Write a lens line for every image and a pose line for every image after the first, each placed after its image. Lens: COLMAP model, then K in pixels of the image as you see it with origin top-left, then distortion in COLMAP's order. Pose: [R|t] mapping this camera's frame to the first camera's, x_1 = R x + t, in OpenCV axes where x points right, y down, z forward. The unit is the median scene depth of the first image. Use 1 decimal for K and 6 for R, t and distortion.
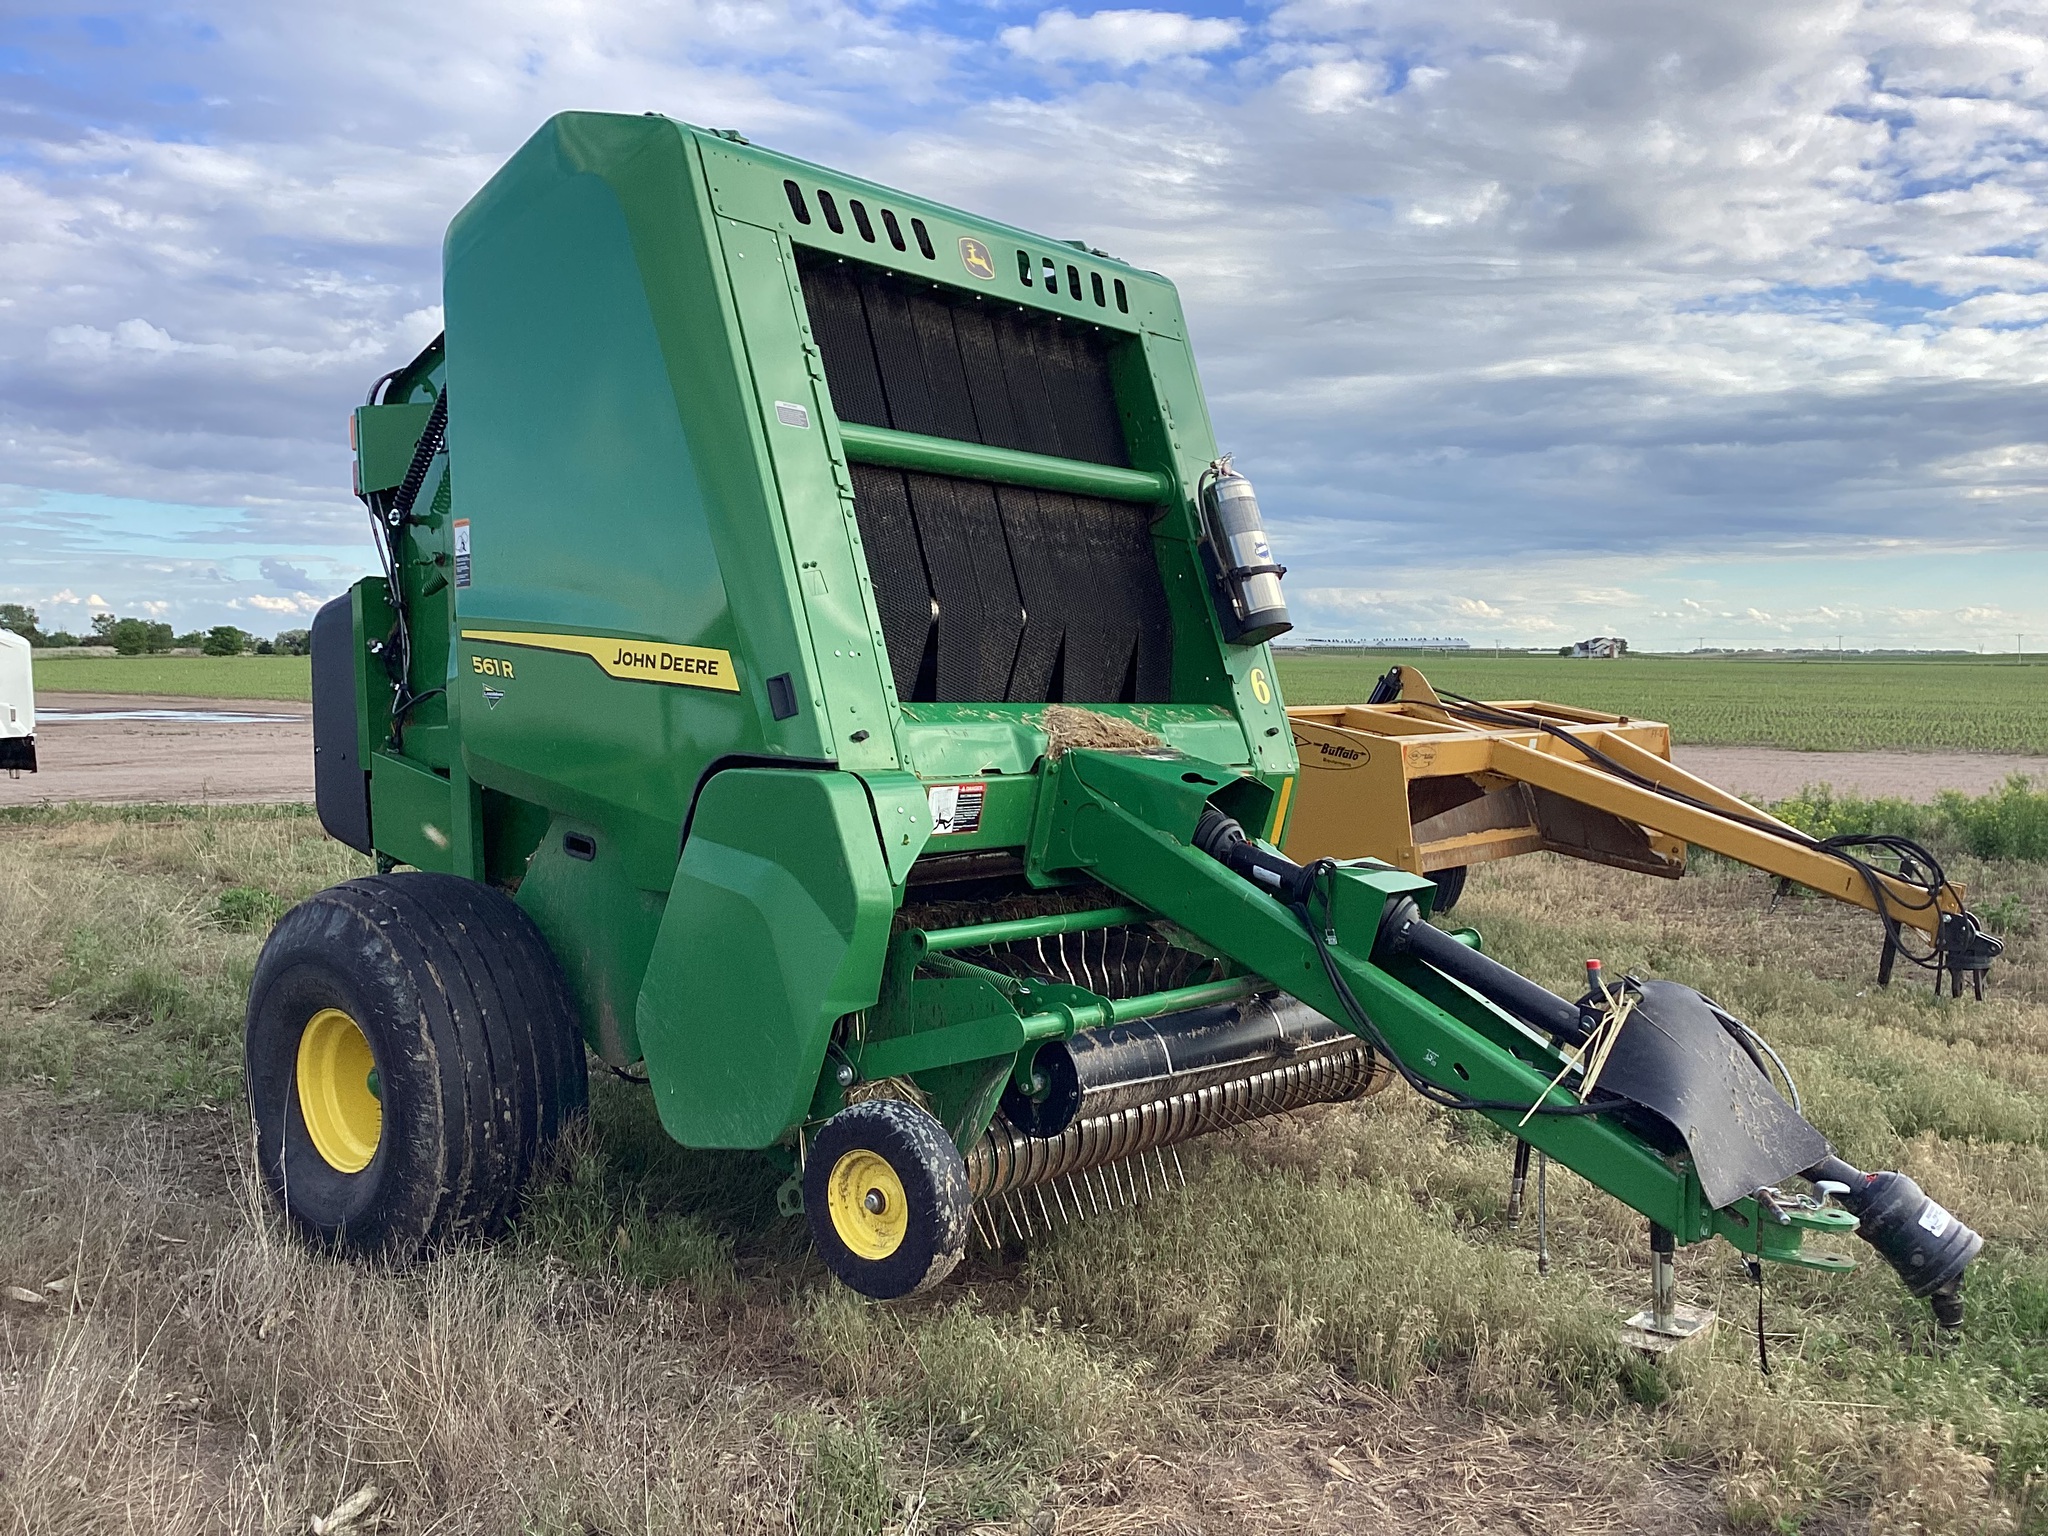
lens RADIAL K [[1873.1, 0, 1026.3], [0, 1873.1, 773.9], [0, 0, 1]] dist [0.017281, 0.000000]
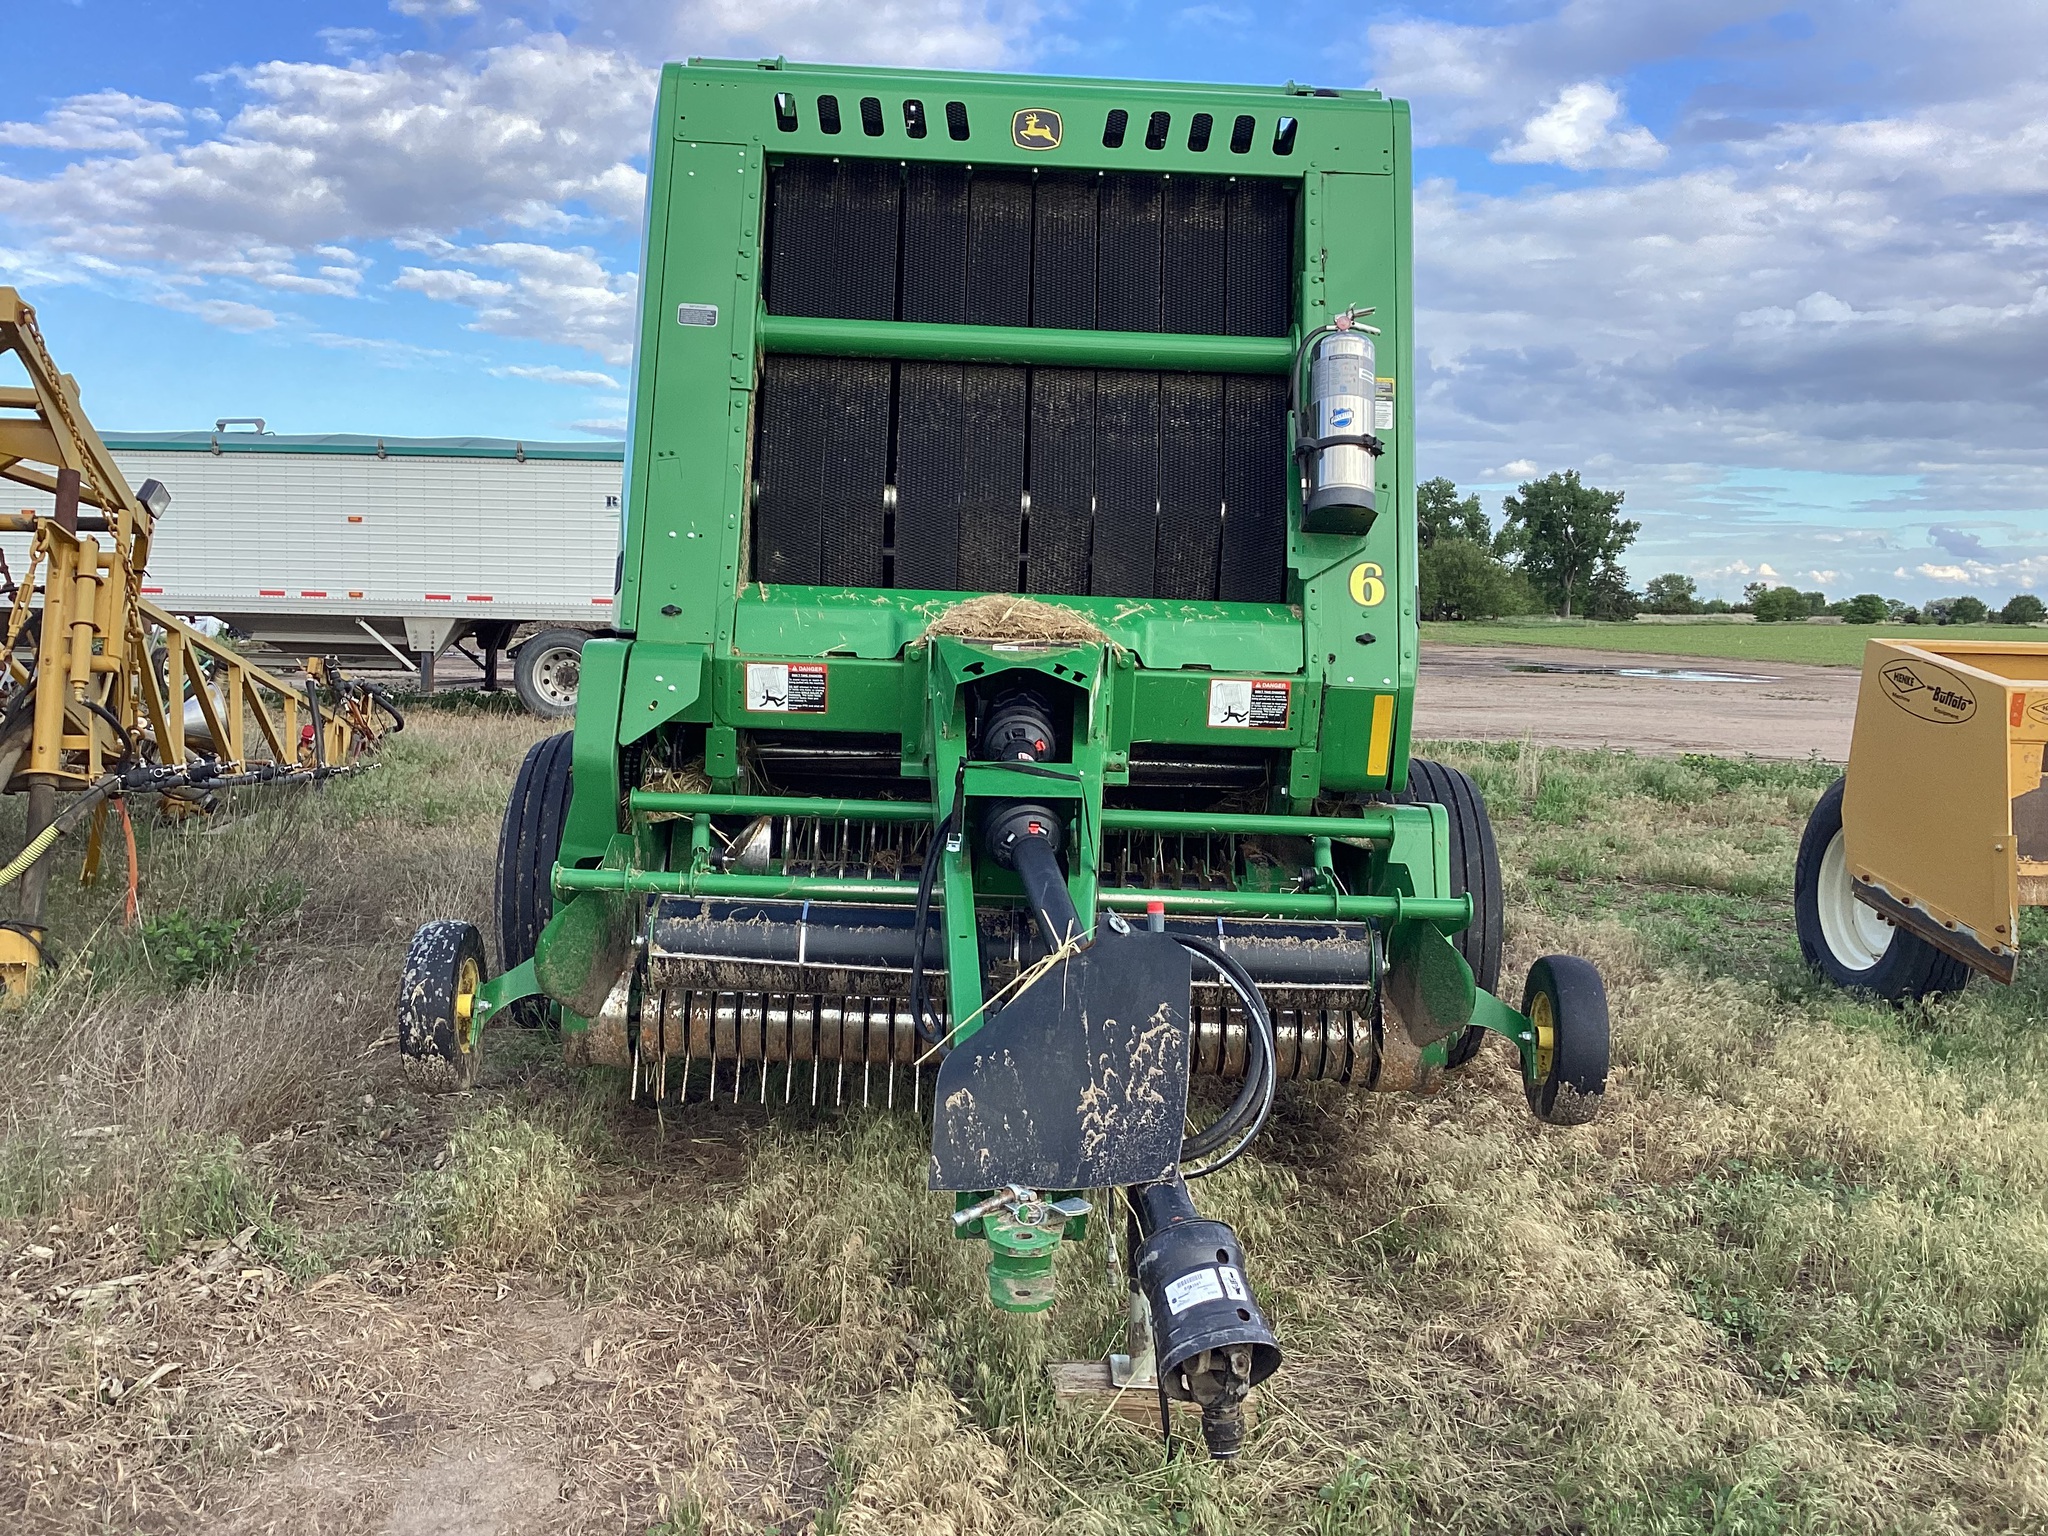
lens RADIAL K [[1873.1, 0, 1038.6], [0, 1873.1, 728.4], [0, 0, 1]] dist [0.017281, 0.000000]
pose [[0.662565, 0.055640, -0.746935, 0.650911], [-0.062299, 0.997875, 0.019071, 0.010015], [0.746409, 0.033897, 0.664623, 0.347197]]
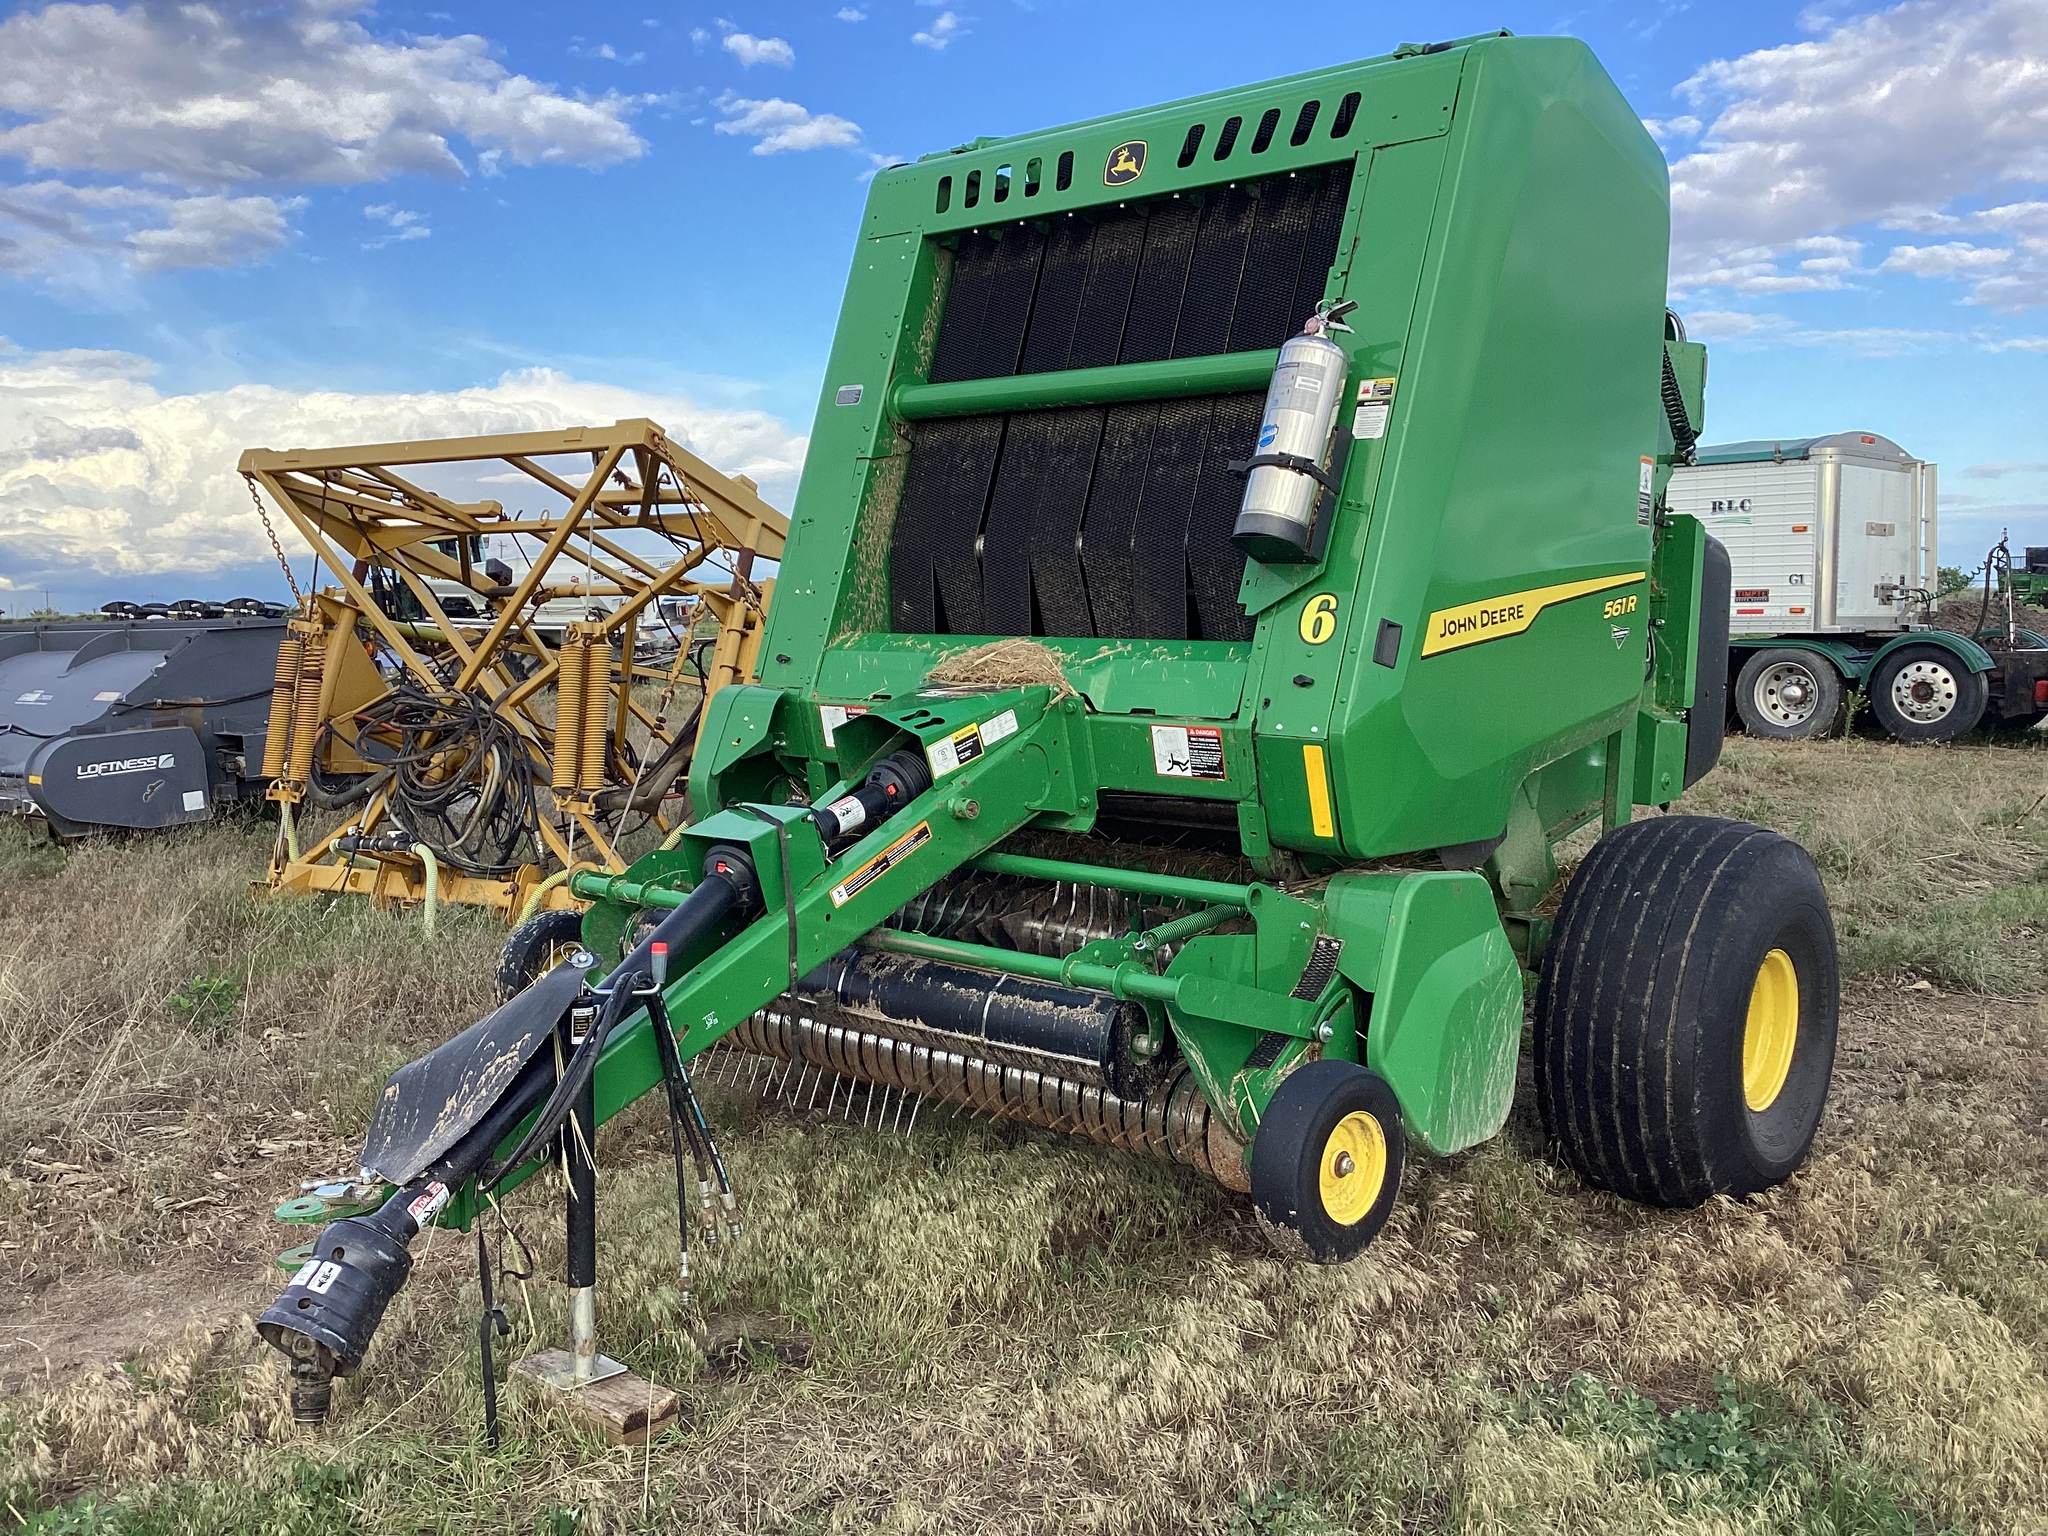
lens RADIAL K [[1873.1, 0, 1026.9], [0, 1873.1, 763.8], [0, 0, 1]] dist [0.017281, 0.000000]
pose [[-0.035015, 0.078983, -0.996261, 0.867620], [-0.047069, 0.995636, 0.080588, -0.044577], [0.998278, 0.049714, -0.031144, 0.919122]]
